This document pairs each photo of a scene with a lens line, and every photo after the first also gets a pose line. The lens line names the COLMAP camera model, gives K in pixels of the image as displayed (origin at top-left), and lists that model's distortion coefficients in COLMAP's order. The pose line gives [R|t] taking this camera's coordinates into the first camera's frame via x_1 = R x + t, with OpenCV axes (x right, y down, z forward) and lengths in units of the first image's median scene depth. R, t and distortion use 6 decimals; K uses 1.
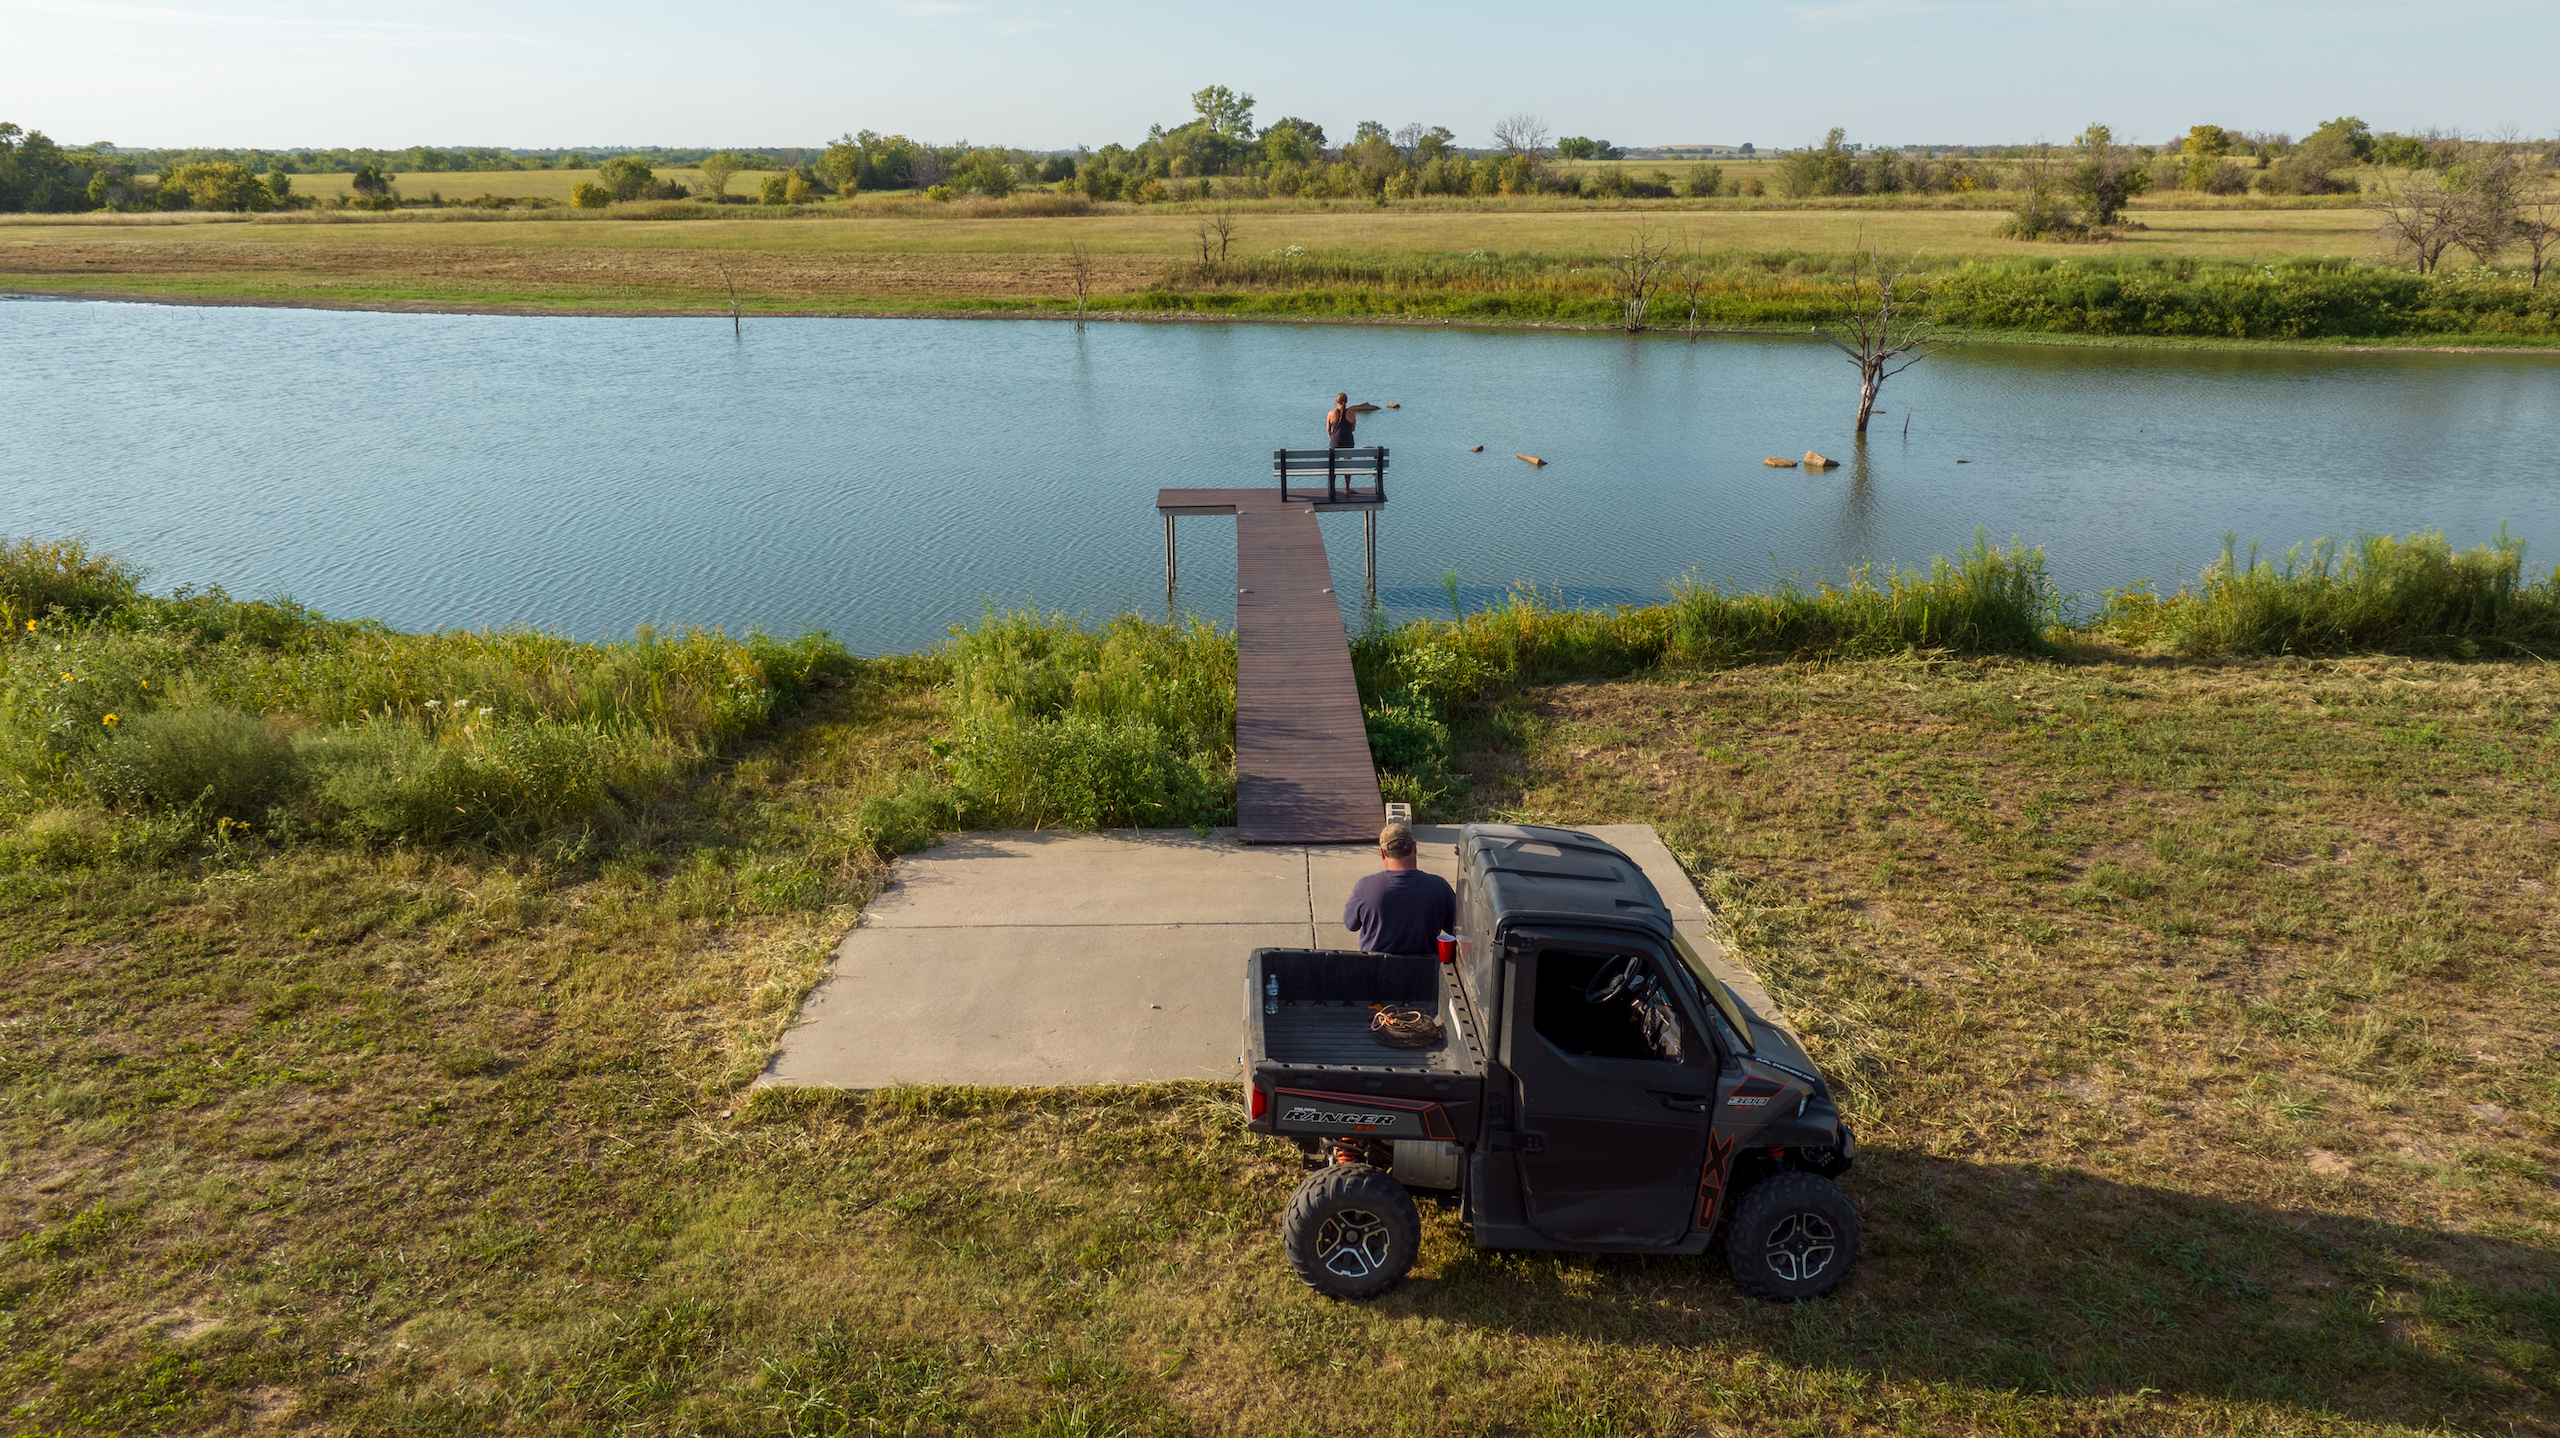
lens RADIAL K [[1815.6, 0, 1294.9], [0, 1815.6, 718.6], [0, 0, 1]] dist [-0.018808, 0.005562]
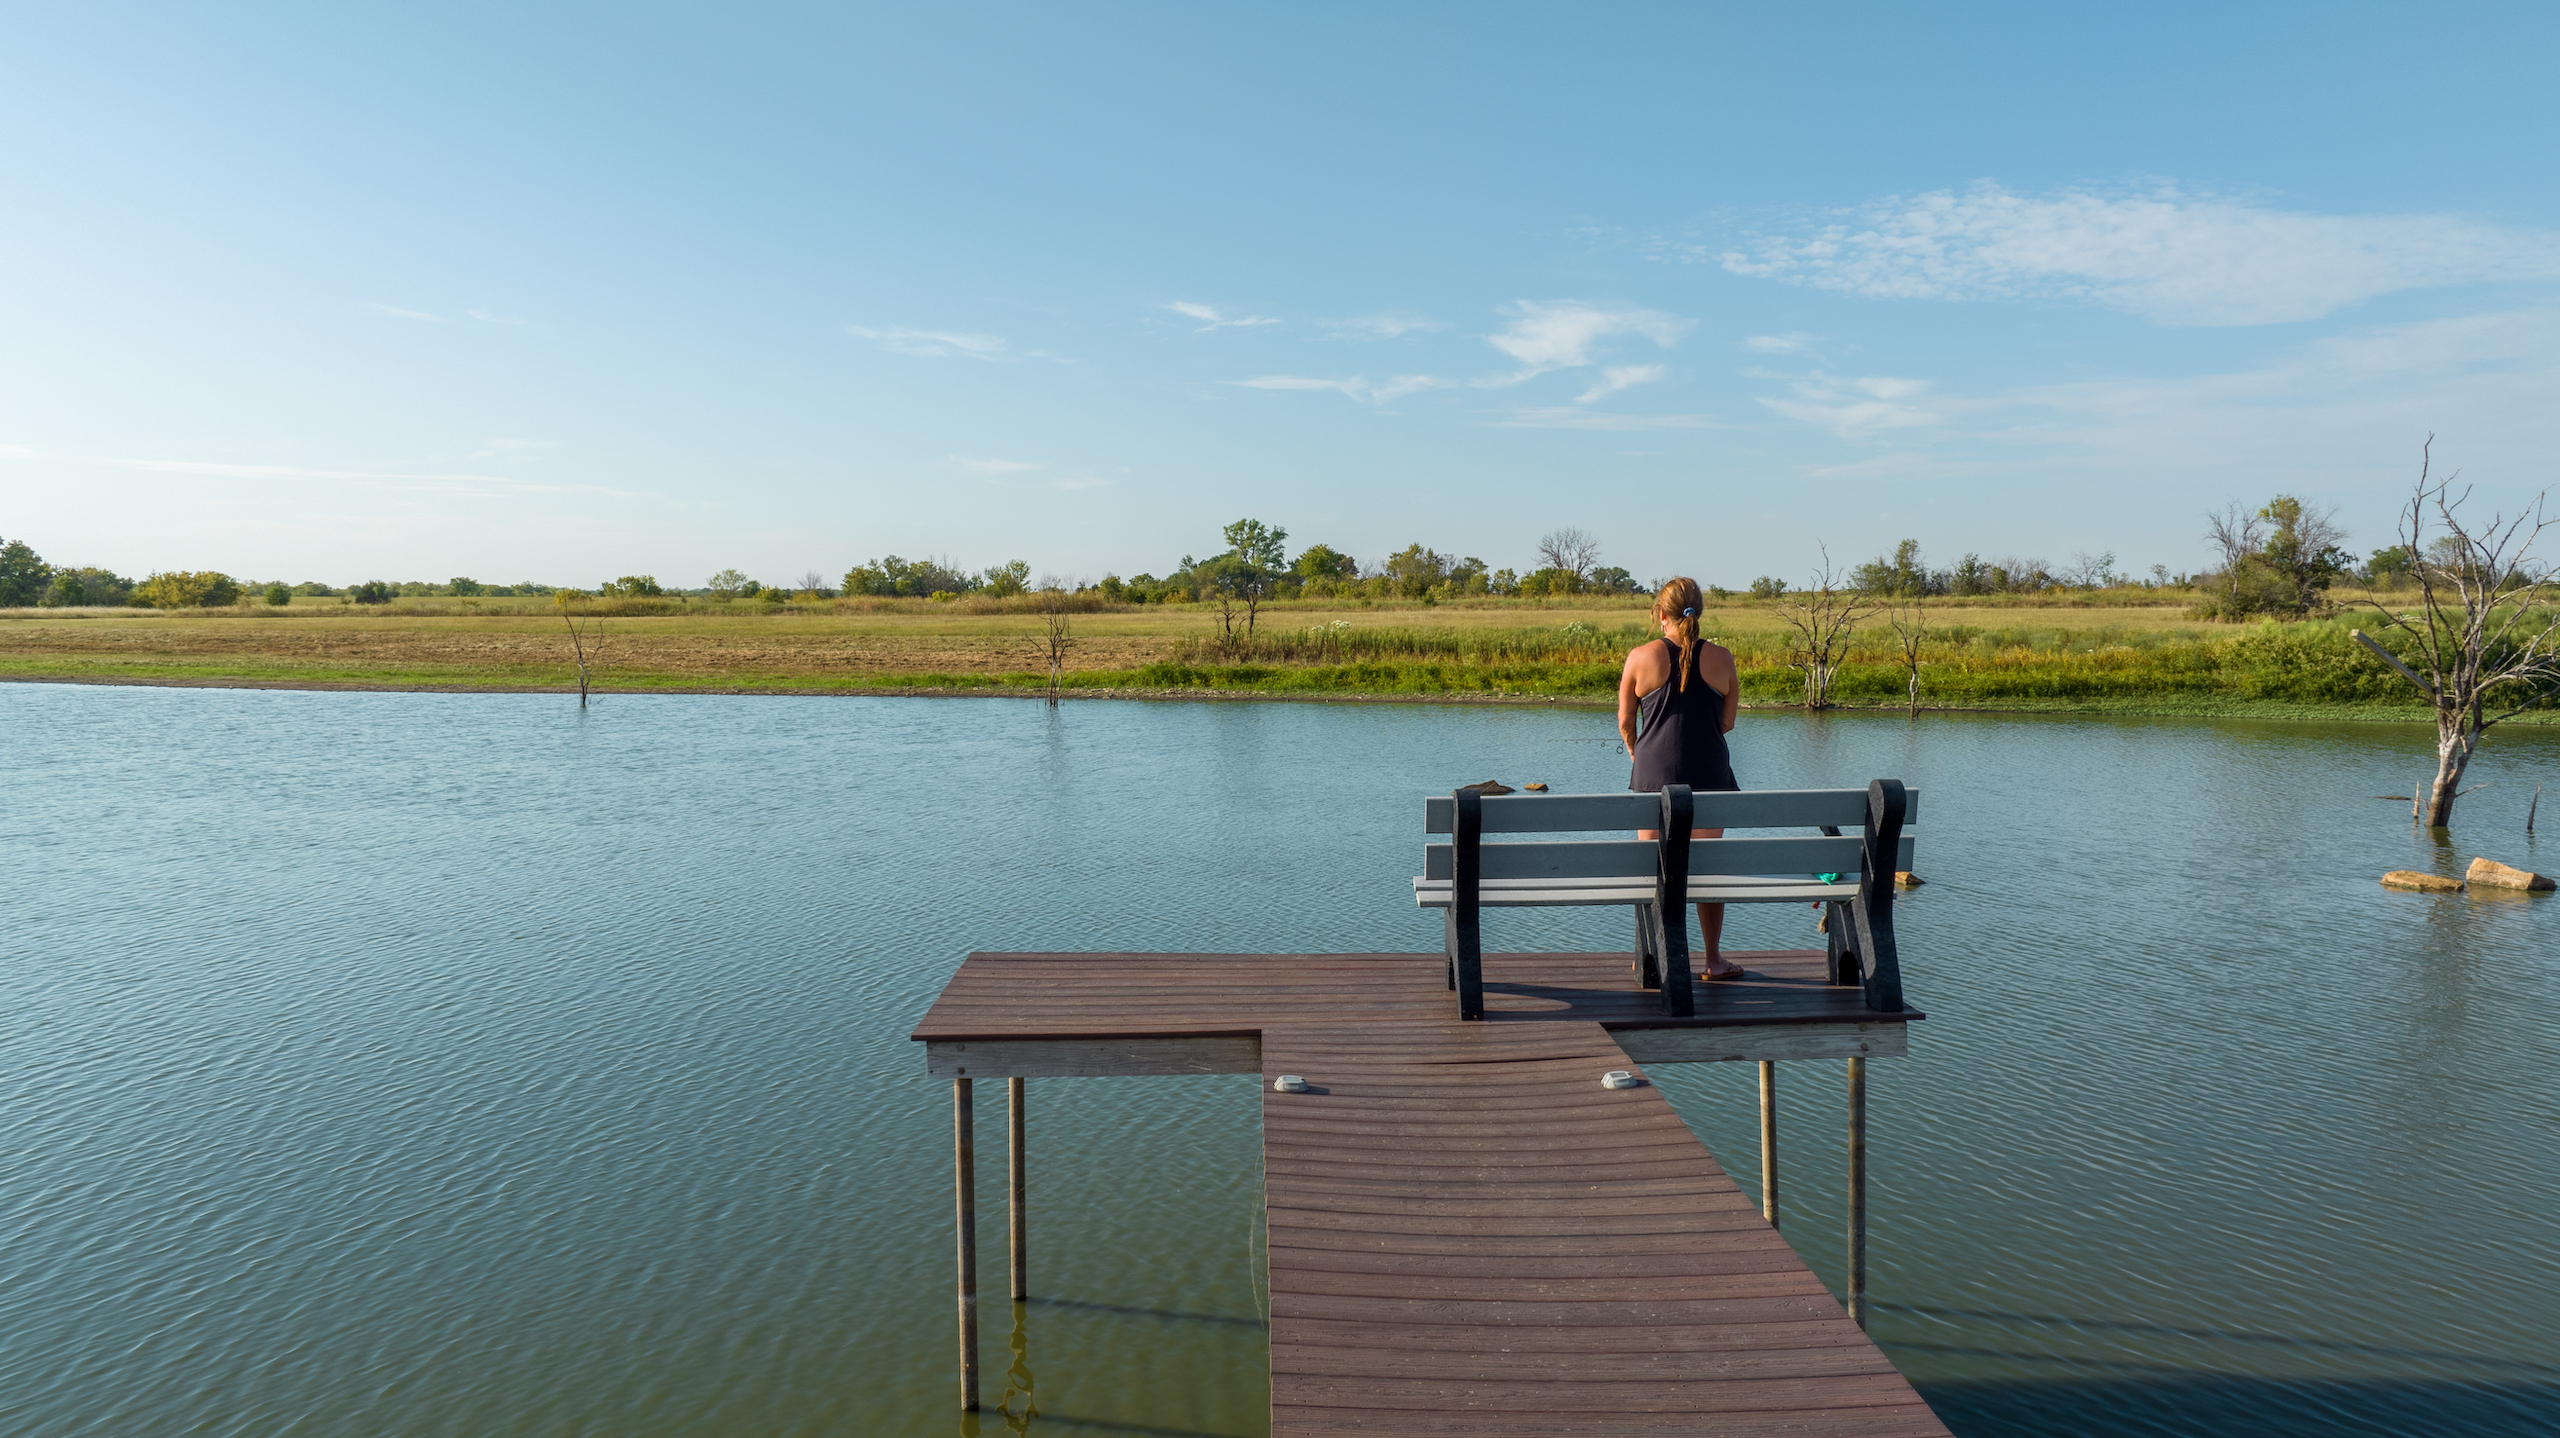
lens RADIAL K [[1815.6, 0, 1294.9], [0, 1815.6, 718.6], [0, 0, 1]] dist [-0.018808, 0.005562]
pose [[0.999876, 0.003199, -0.015416, -0.008923], [-0.006727, 0.972061, -0.234632, -0.036278], [0.014235, 0.234707, 0.971962, 0.273016]]
